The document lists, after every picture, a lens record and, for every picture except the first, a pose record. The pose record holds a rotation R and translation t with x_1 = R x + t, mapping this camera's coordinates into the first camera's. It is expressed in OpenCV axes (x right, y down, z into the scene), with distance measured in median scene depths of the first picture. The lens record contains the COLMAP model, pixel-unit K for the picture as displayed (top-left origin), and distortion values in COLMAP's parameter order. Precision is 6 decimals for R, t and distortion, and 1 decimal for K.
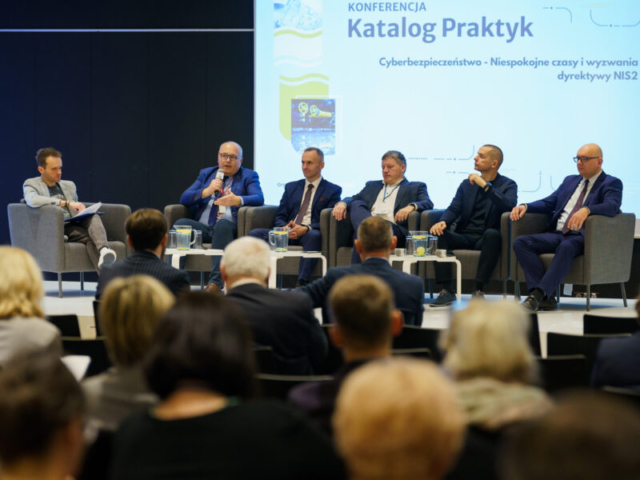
lens RADIAL K [[1928.1, 0, 465.7], [0, 1928.1, 241.7], [0, 0, 1]] dist [0.045592, -0.014403]
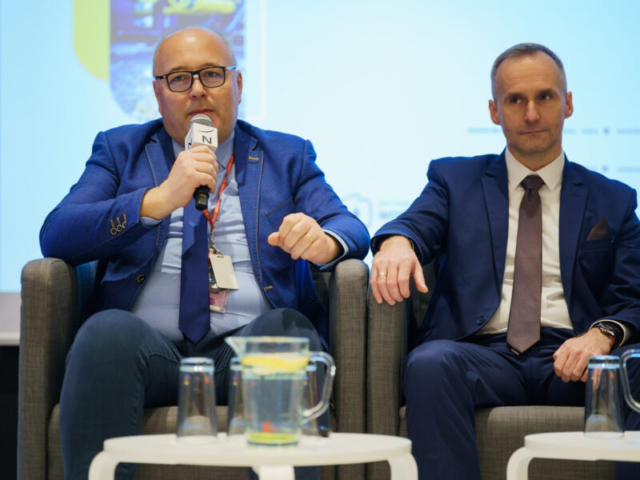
lens RADIAL K [[2408.5, 0, 295.9], [0, 2408.5, 239.7], [0, 0, 1]] dist [0.097486, 4.046296]
pose [[0.960531, -0.010833, 0.277963, -0.182787], [0.022679, 0.998965, -0.039438, -0.007077], [-0.277248, 0.044185, 0.959782, 0.597817]]
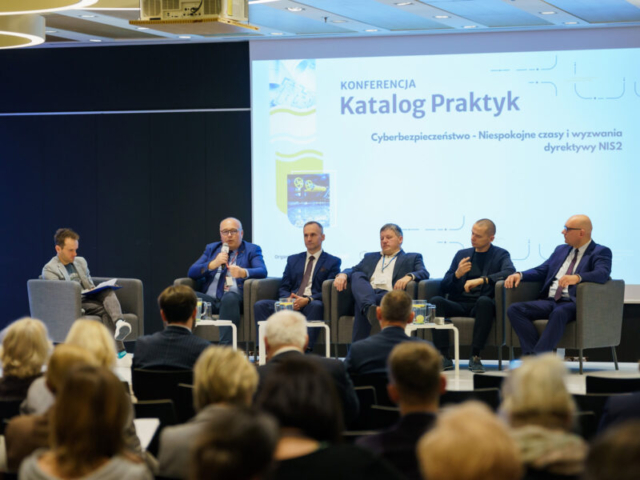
lens RADIAL K [[1967.2, 0, 320.0], [0, 1967.2, 240.0], [0, 0, 1]] dist [0.058749, 0.408749]
pose [[0.998155, -0.016688, -0.058376, -0.011488], [0.014676, 0.999289, -0.034729, -0.001412], [0.058914, 0.033808, 0.997690, -0.060208]]
